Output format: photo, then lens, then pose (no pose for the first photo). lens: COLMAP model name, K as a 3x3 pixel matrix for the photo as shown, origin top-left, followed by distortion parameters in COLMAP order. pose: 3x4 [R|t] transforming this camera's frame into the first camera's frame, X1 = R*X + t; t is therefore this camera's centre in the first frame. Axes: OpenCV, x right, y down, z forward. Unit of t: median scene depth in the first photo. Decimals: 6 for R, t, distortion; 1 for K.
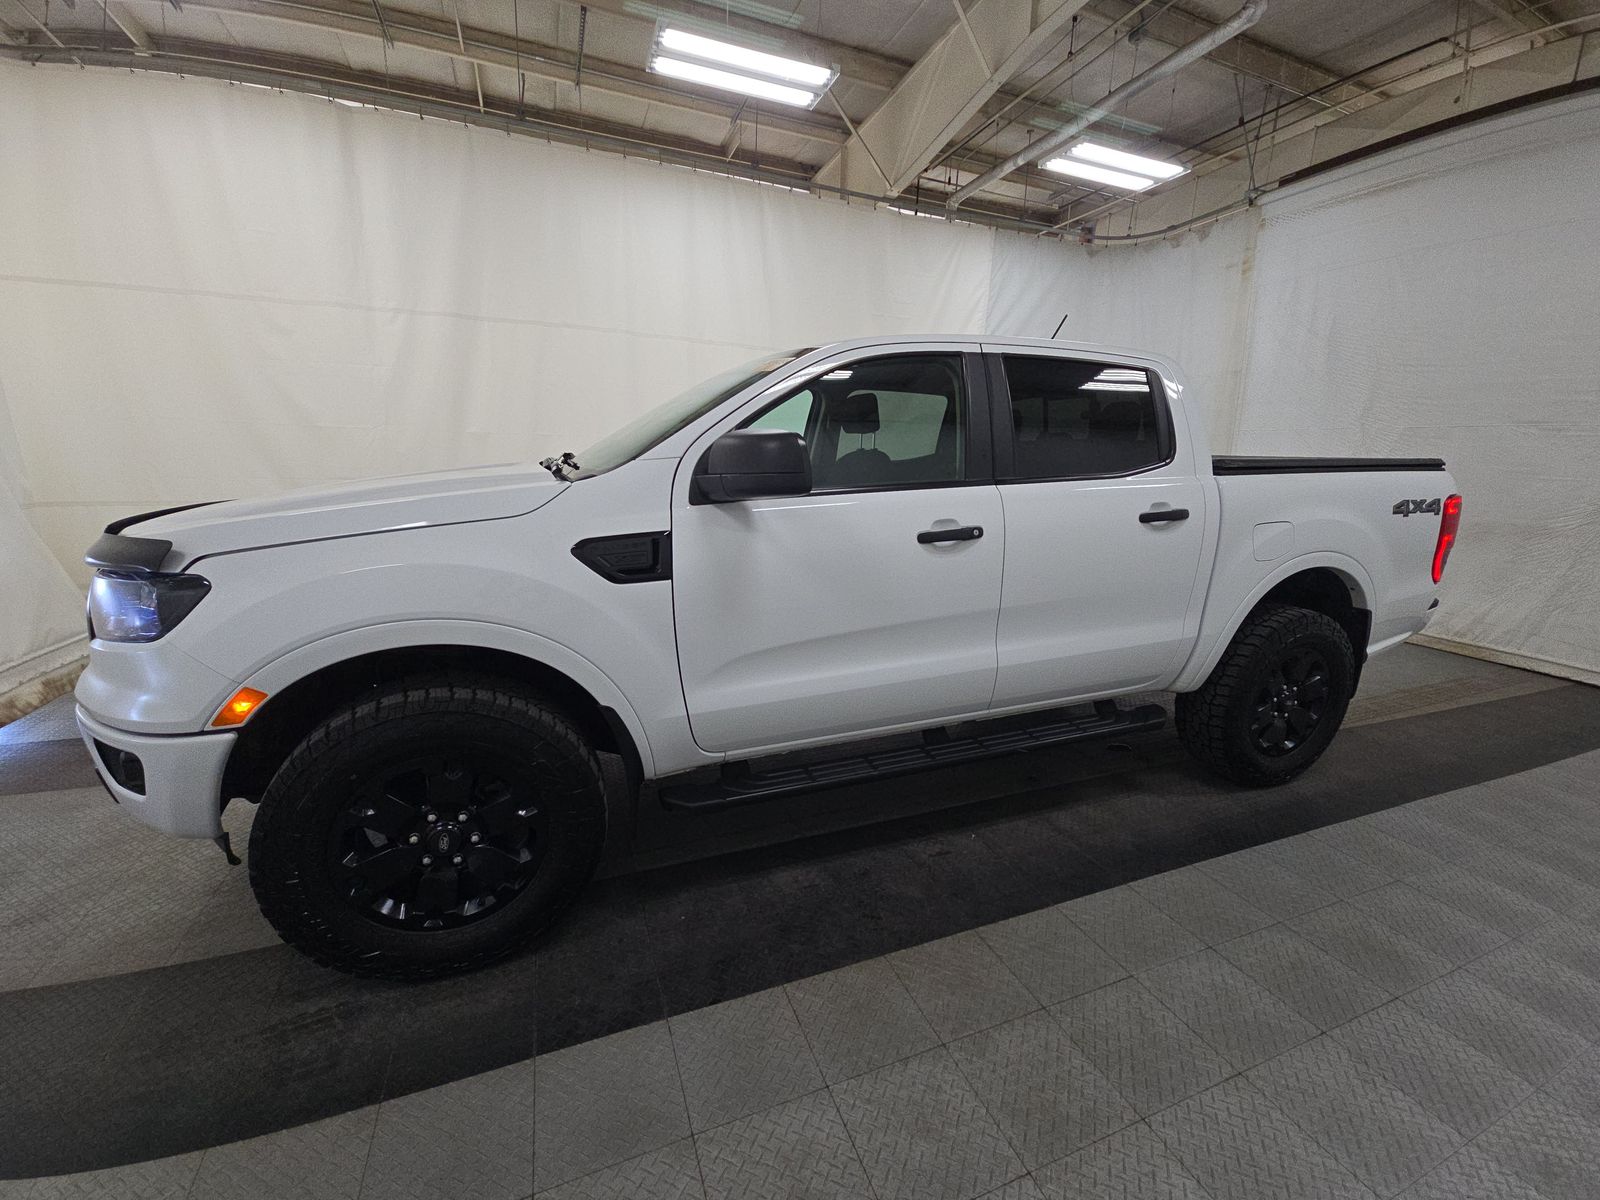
lens RADIAL K [[621.5, 0, 800.0], [0, 621.5, 600.0], [0, 0, 1]] dist [0.001360, -0.000490]
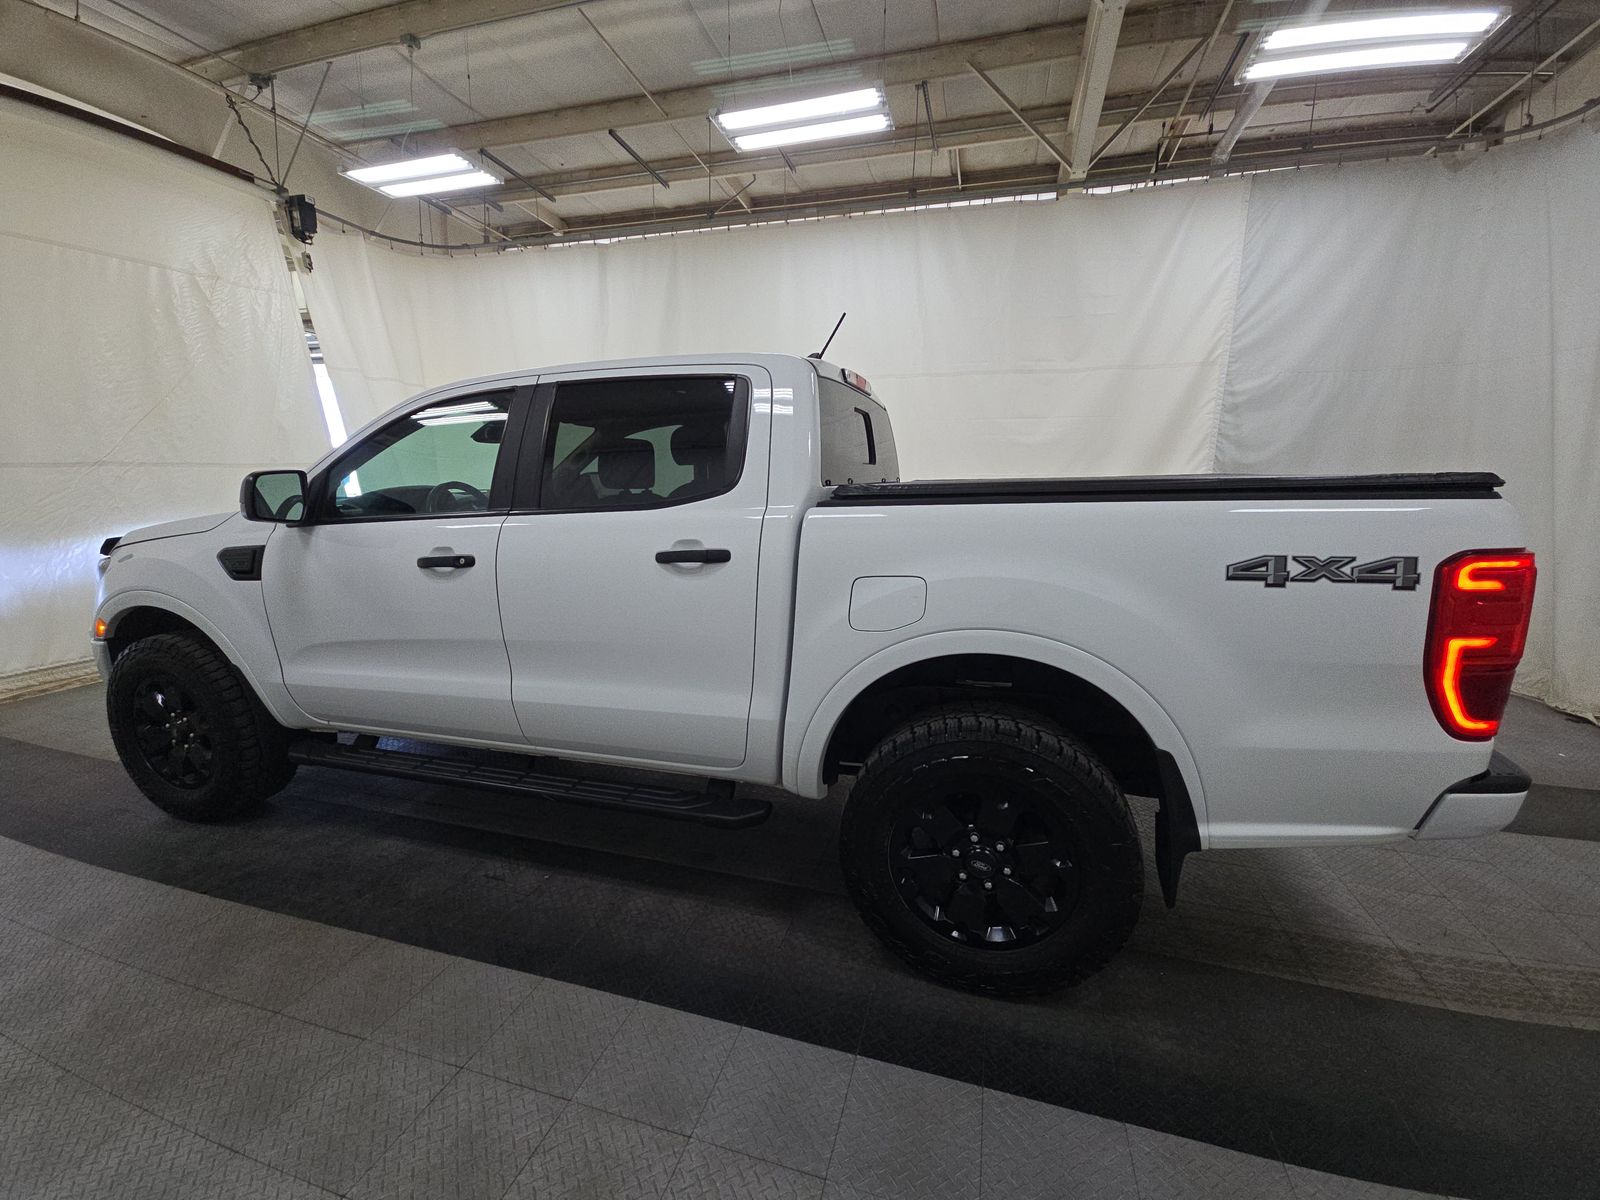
lens RADIAL K [[621.5, 0, 800.0], [0, 621.5, 600.0], [0, 0, 1]] dist [0.001360, -0.000490]
pose [[0.808499, 0.090019, -0.581572, 1.074198], [-0.118410, 0.992905, -0.010925, -0.079482], [0.576462, 0.077697, 0.813422, 0.393755]]
